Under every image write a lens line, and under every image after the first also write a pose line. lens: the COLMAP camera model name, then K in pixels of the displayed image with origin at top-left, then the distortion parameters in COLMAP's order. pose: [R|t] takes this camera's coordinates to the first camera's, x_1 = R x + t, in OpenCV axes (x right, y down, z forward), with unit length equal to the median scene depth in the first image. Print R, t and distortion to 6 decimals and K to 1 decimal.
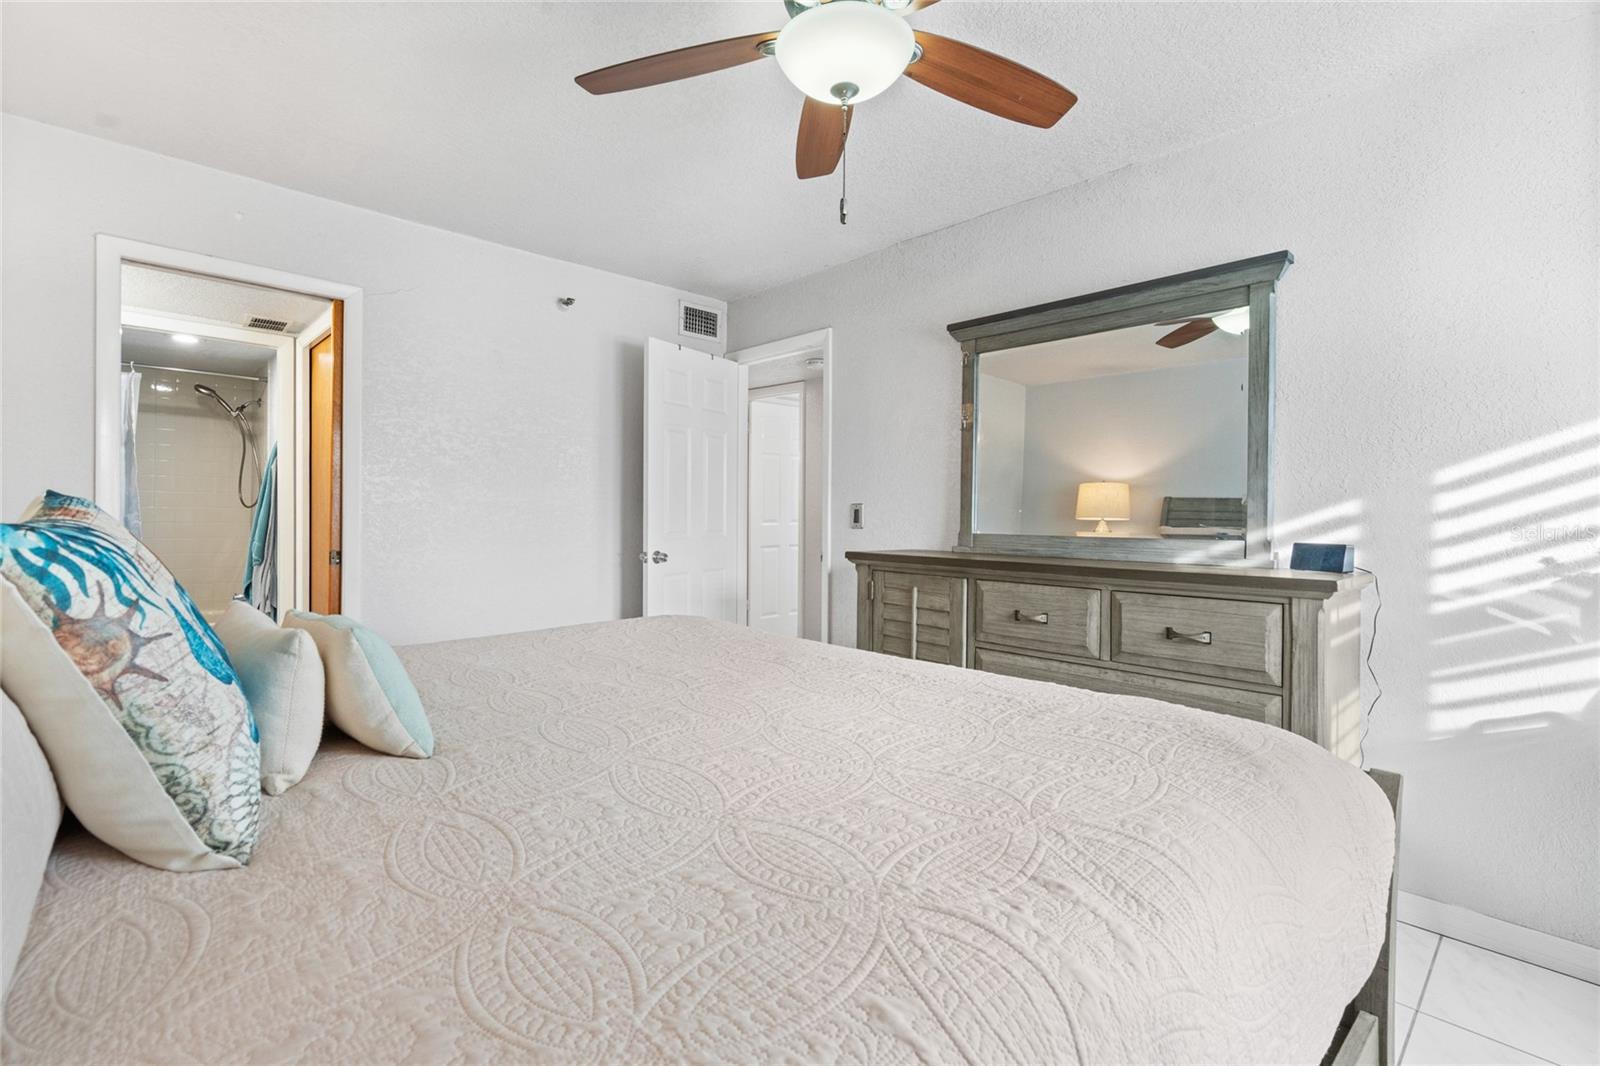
lens RADIAL K [[729.6, 0, 798.7], [0, 729.6, 515.7], [0, 0, 1]] dist [-0.001912, 0.001724]
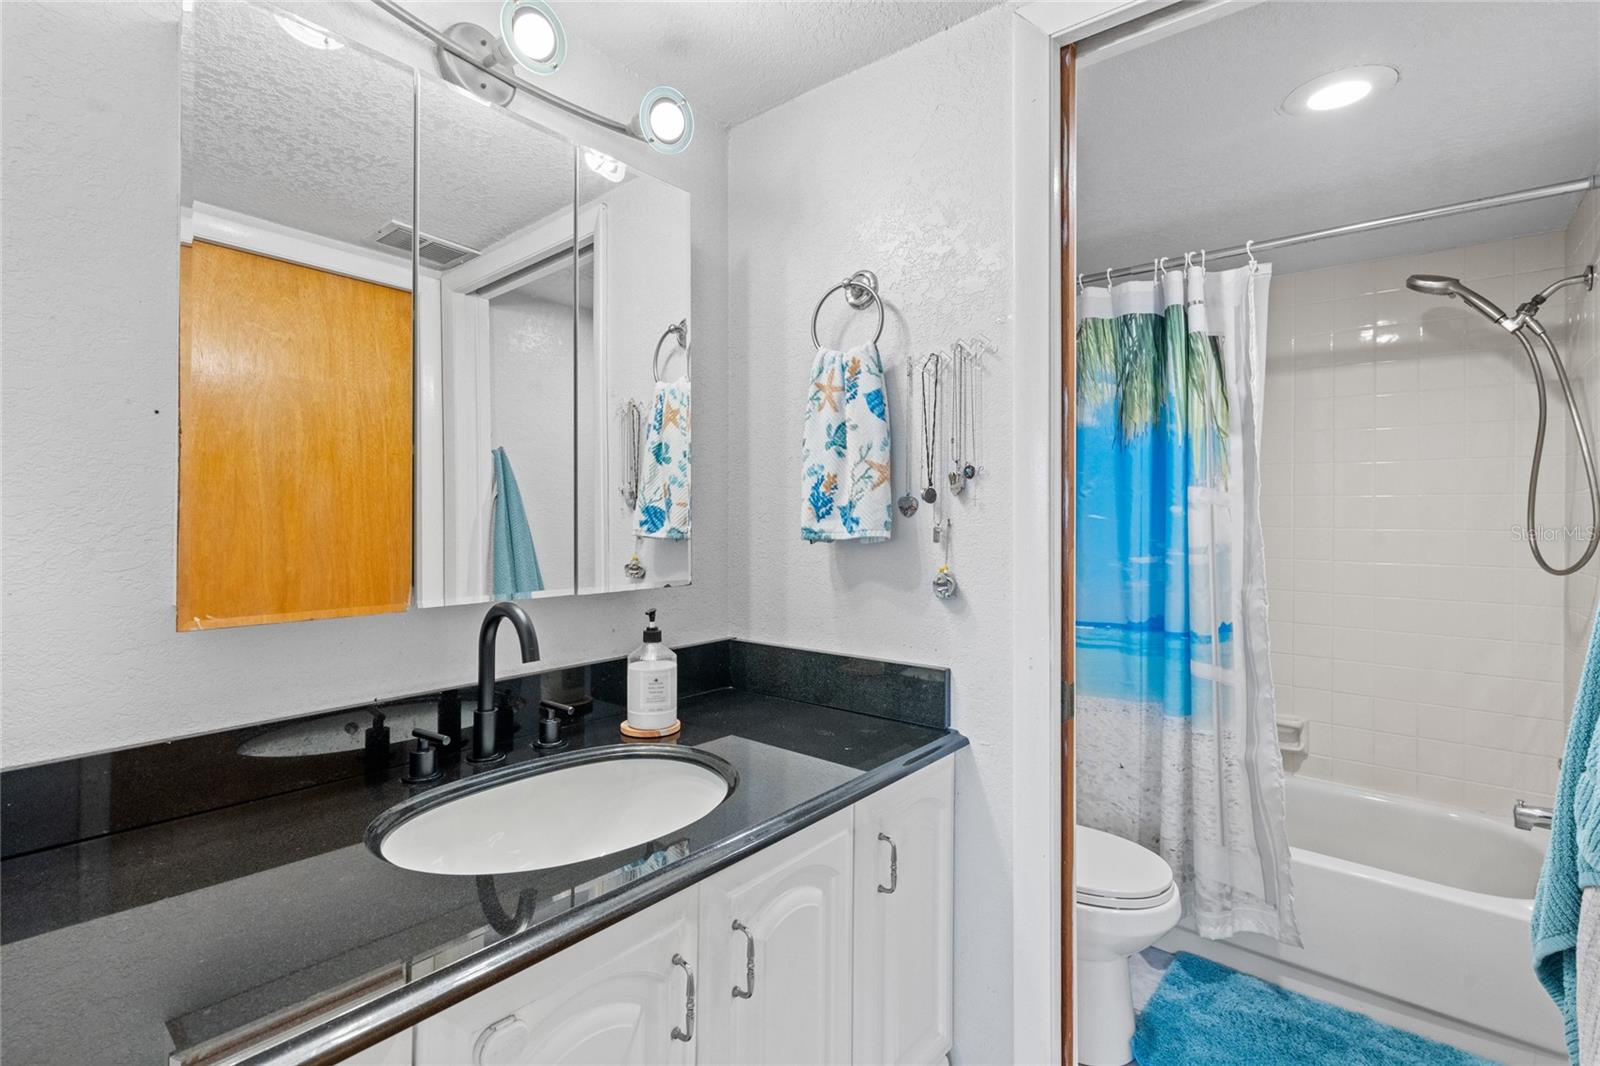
lens RADIAL K [[729.6, 0, 793.8], [0, 729.6, 522.3], [0, 0, 1]] dist [-0.001912, 0.001724]
pose [[0.112046, -0.013107, -0.993617, -3.054871], [-0.009884, 0.999849, -0.014303, -0.182036], [0.993654, 0.011424, 0.111899, 4.082993]]
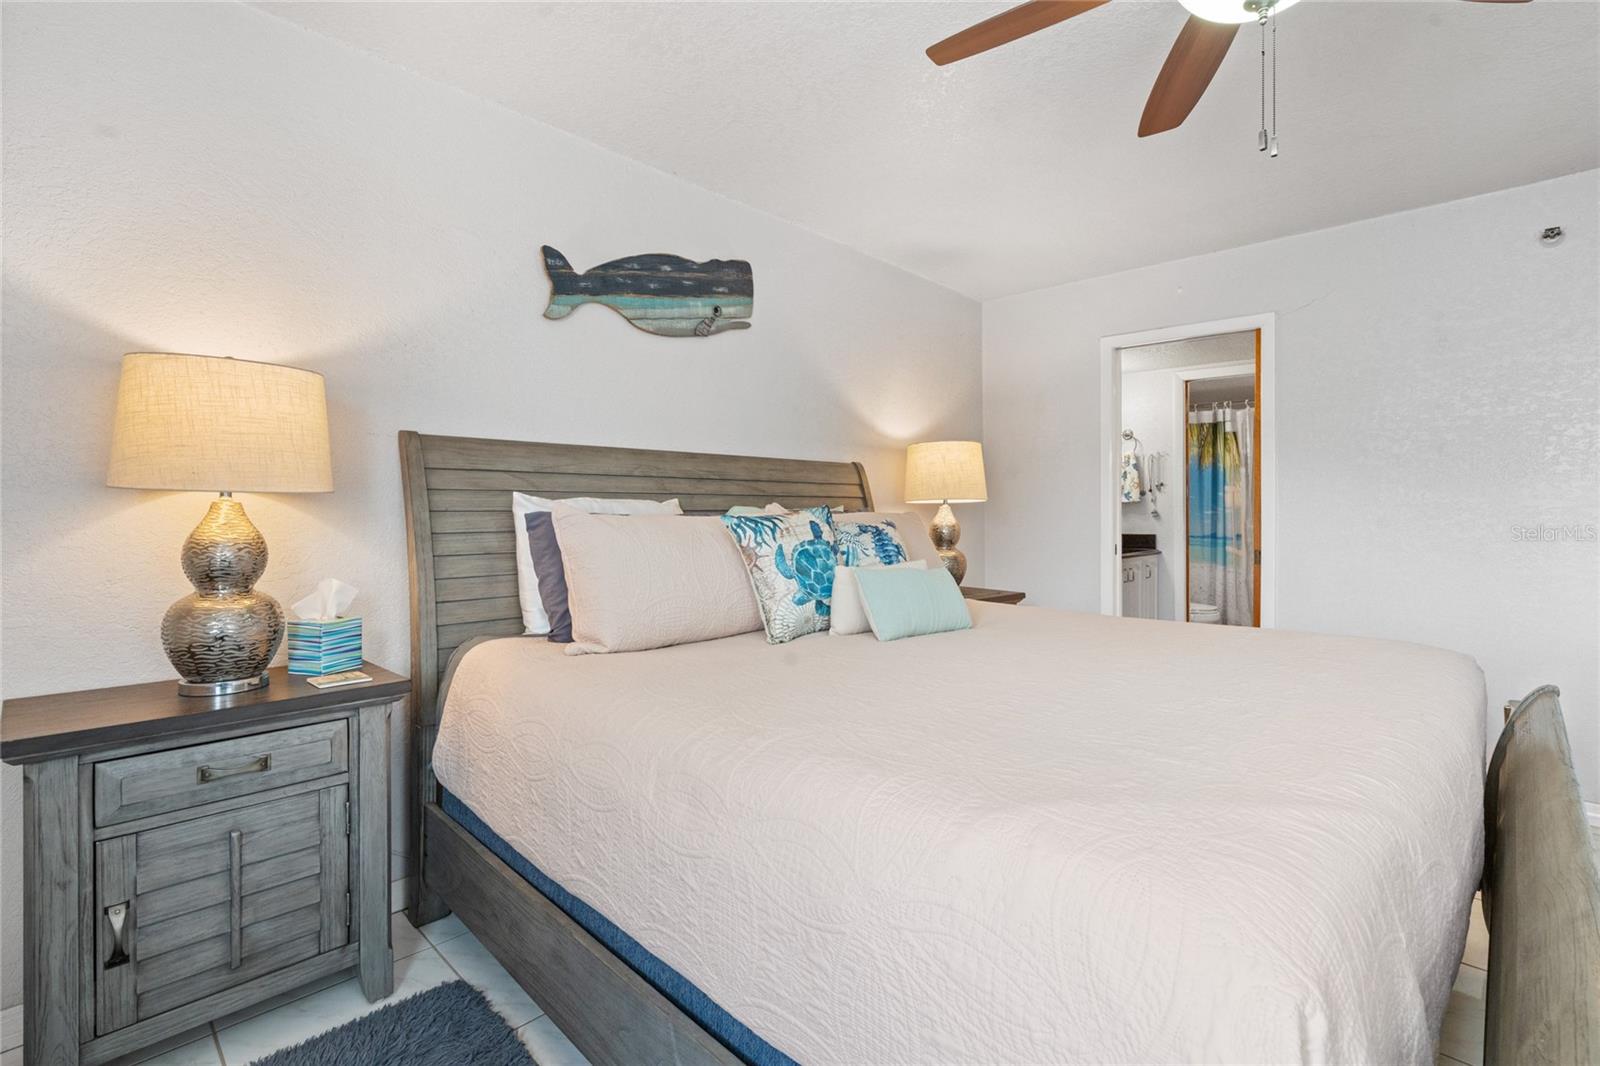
lens RADIAL K [[729.6, 0, 801.8], [0, 729.6, 510.8], [0, 0, 1]] dist [-0.001912, 0.001724]
pose [[0.038458, -0.011619, -0.999193, 1.989282], [-0.007485, 0.999901, -0.011915, 0.023995], [0.999232, 0.007938, 0.038367, 1.052215]]
